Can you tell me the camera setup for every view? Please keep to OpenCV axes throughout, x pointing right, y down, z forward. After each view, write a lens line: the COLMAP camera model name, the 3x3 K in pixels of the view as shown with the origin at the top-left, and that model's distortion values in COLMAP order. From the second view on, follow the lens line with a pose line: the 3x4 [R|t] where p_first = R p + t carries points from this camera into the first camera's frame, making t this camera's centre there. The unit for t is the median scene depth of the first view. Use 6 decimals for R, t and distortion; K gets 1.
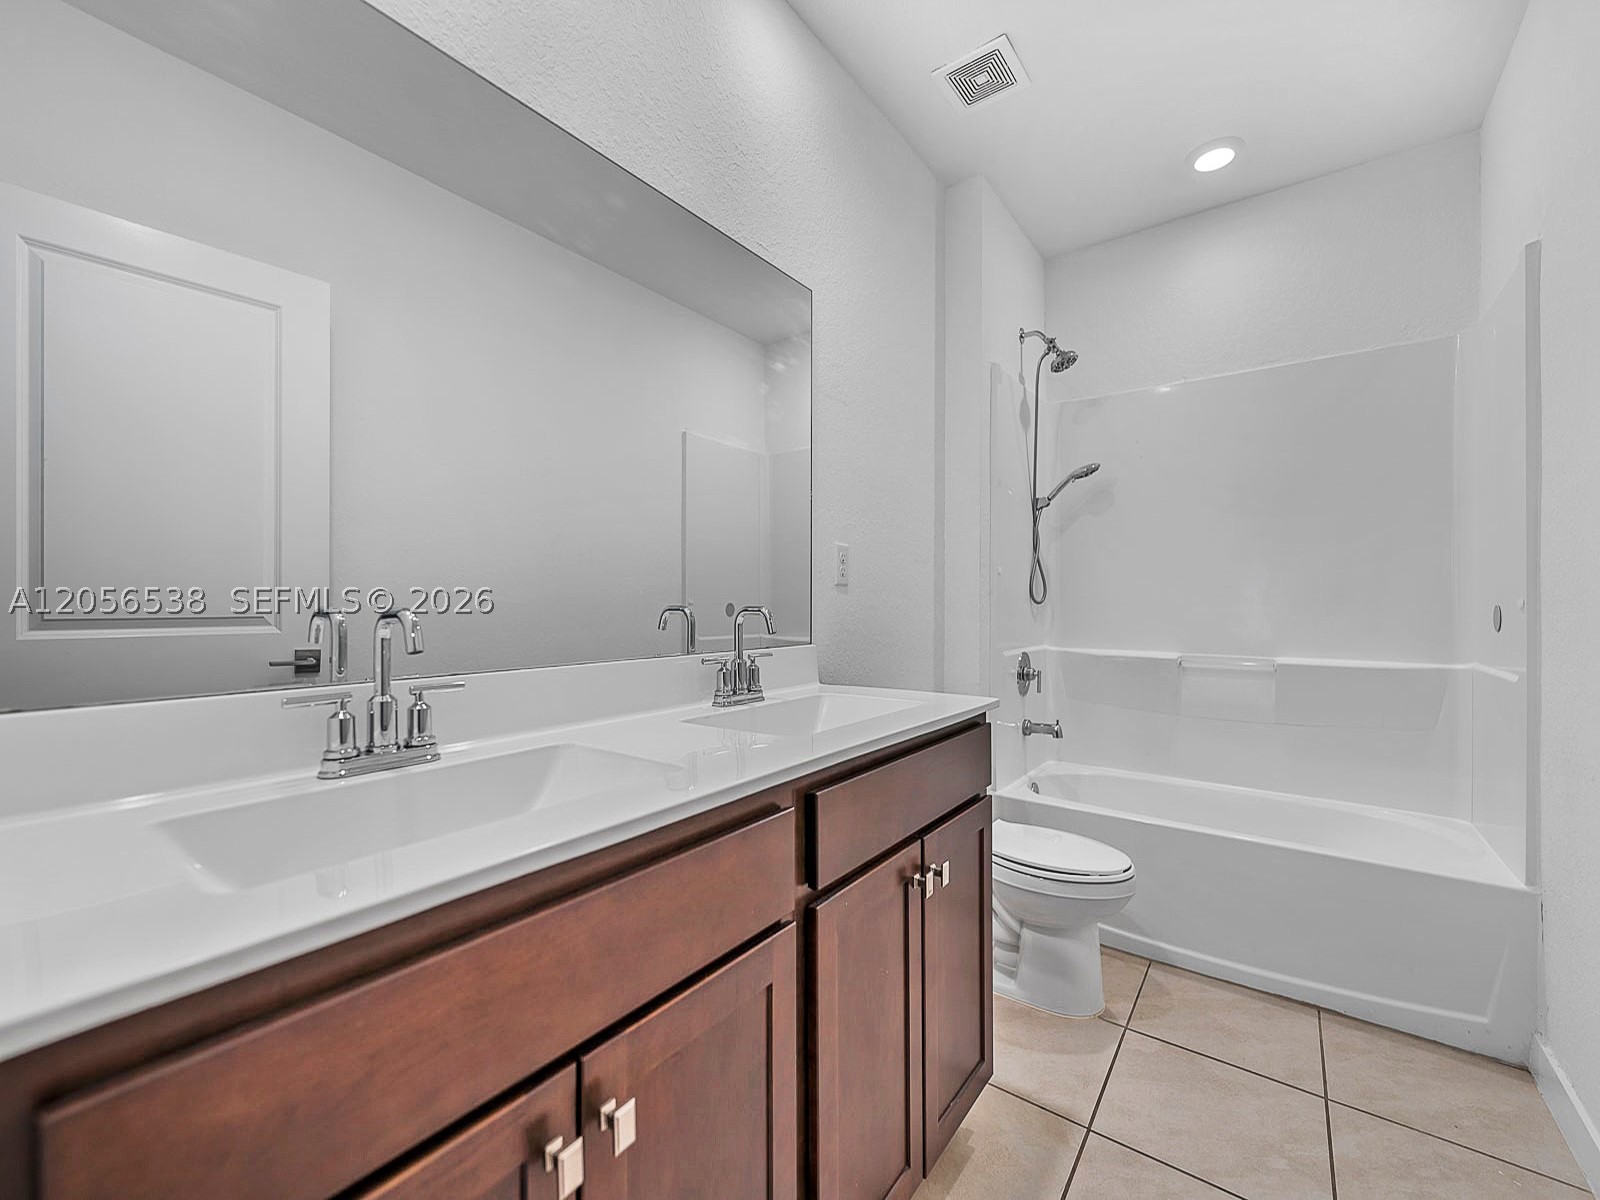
lens RADIAL K [[649.9, 0, 801.8], [0, 649.9, 597.2], [0, 0, 1]] dist [0.000919, -0.000268]
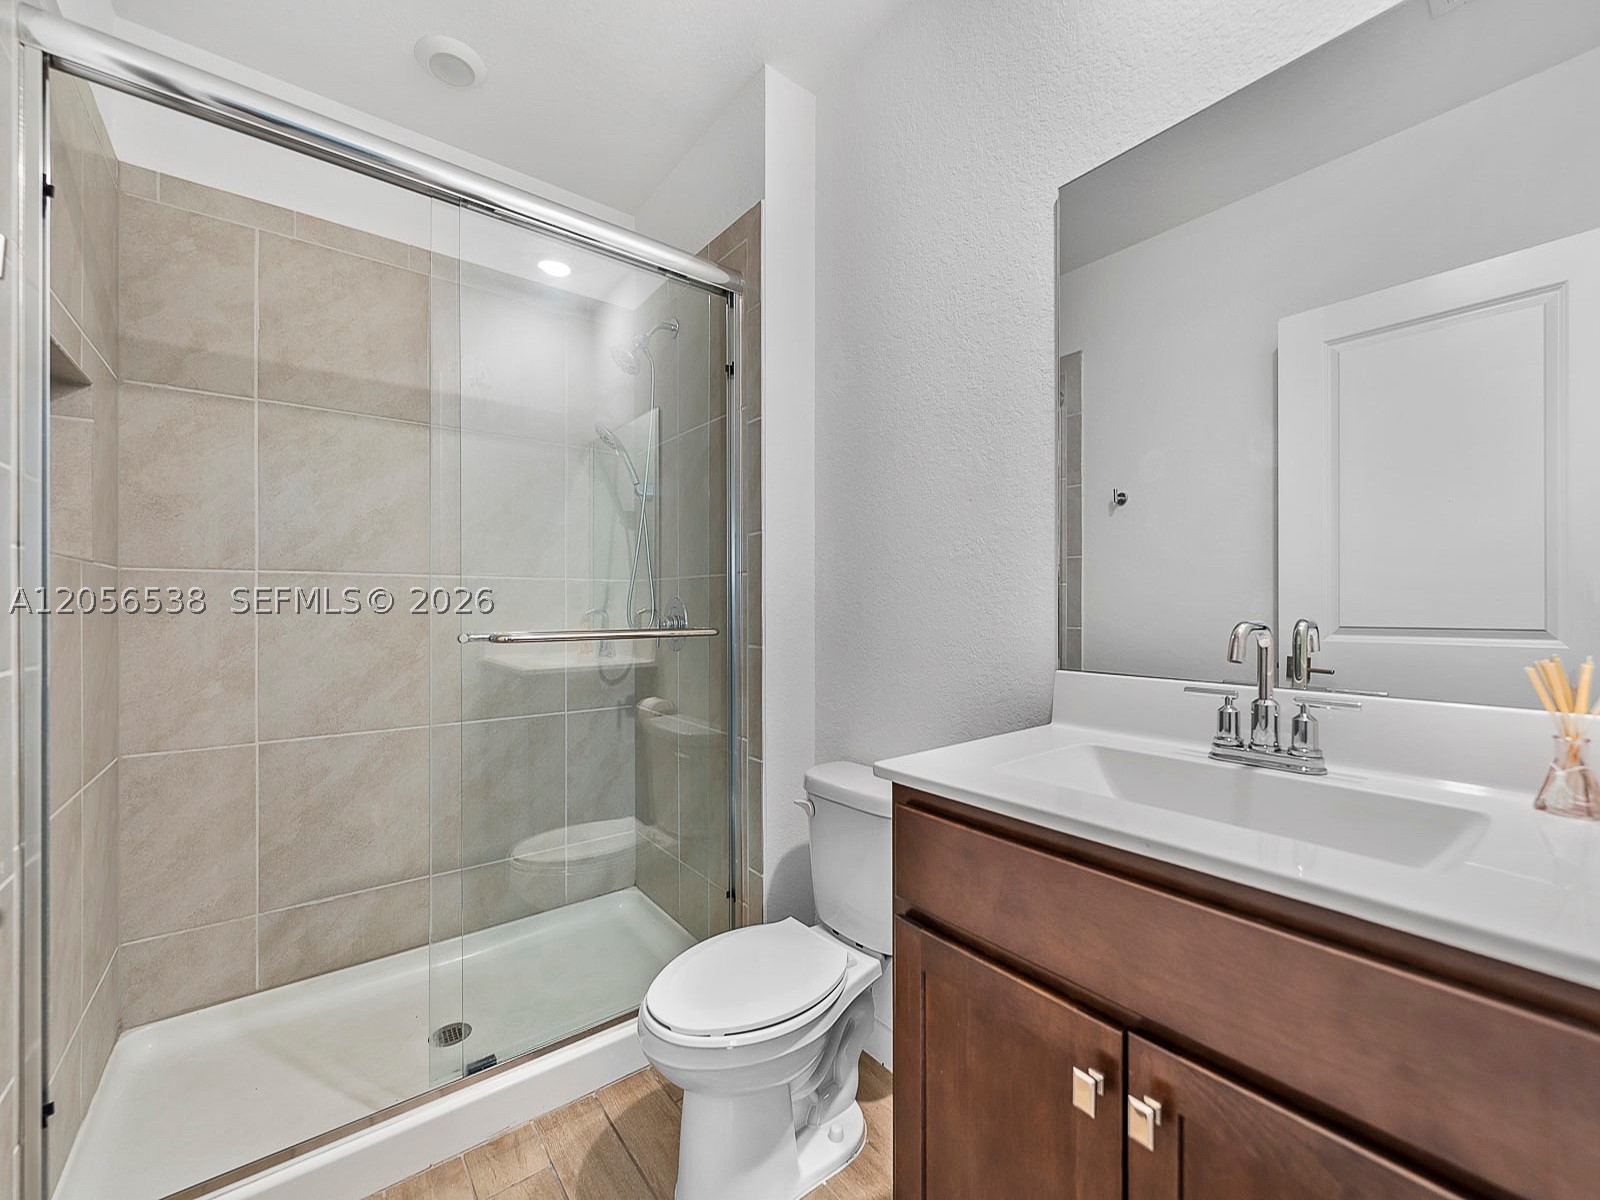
lens RADIAL K [[647.2, 0, 804.4], [0, 647.2, 601.2], [0, 0, 1]] dist [-0.000267, 0.000178]
pose [[-0.256295, 0.002261, -0.966596, 0.617797], [0.011800, 0.999930, -0.000790, -0.023992], [0.966527, -0.011608, -0.256303, 0.535434]]
